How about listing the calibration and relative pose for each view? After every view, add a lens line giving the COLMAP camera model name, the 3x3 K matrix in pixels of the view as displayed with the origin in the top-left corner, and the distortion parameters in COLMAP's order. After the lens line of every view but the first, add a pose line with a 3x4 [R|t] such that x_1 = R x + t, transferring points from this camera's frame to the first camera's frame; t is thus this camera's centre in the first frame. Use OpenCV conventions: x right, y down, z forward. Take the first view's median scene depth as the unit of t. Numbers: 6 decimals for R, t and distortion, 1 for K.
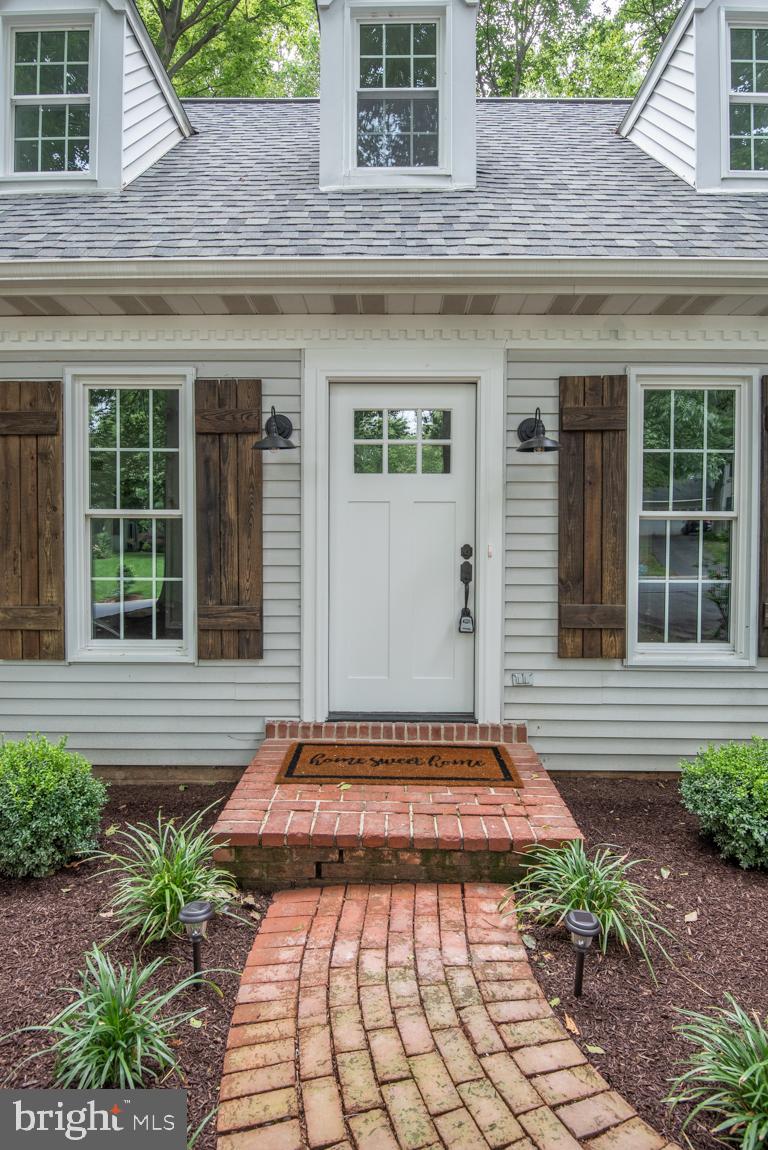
lens RADIAL K [[619.1, 0, 380.6], [0, 619.1, 575.4], [0, 0, 1]] dist [-0.004419, -0.007015]
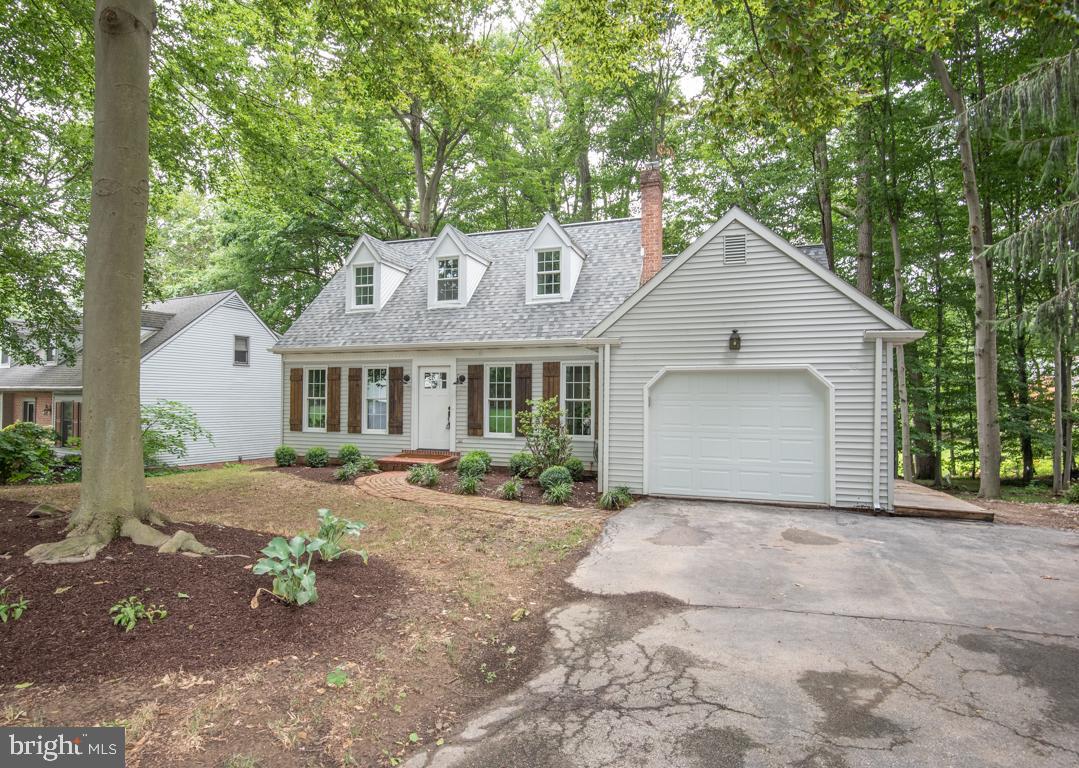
lens RADIAL K [[581.9, 0, 514.7], [0, 581.9, 398.5], [0, 0, 1]] dist [-0.011884, -0.004497]
pose [[0.945008, 0.002365, -0.327038, 1.793975], [-0.015603, 0.999161, -0.037862, 0.033538], [0.326674, 0.040883, 0.944253, -2.435934]]
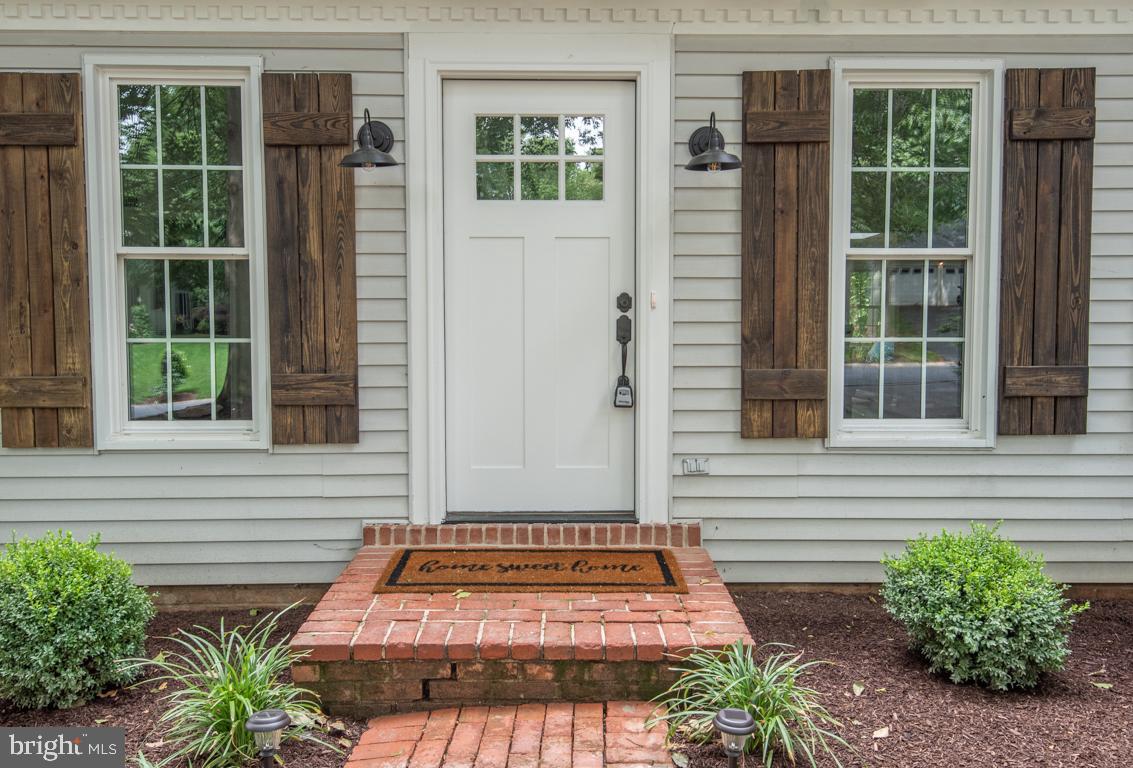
lens RADIAL K [[875.6, 0, 568.8], [0, 875.6, 391.5], [0, 0, 1]] dist [0.022234, -0.005022]
pose [[0.999495, -0.006933, 0.031001, 0.036946], [0.006103, 0.999622, 0.026794, 0.043989], [-0.031175, -0.026591, 0.999160, -0.091755]]
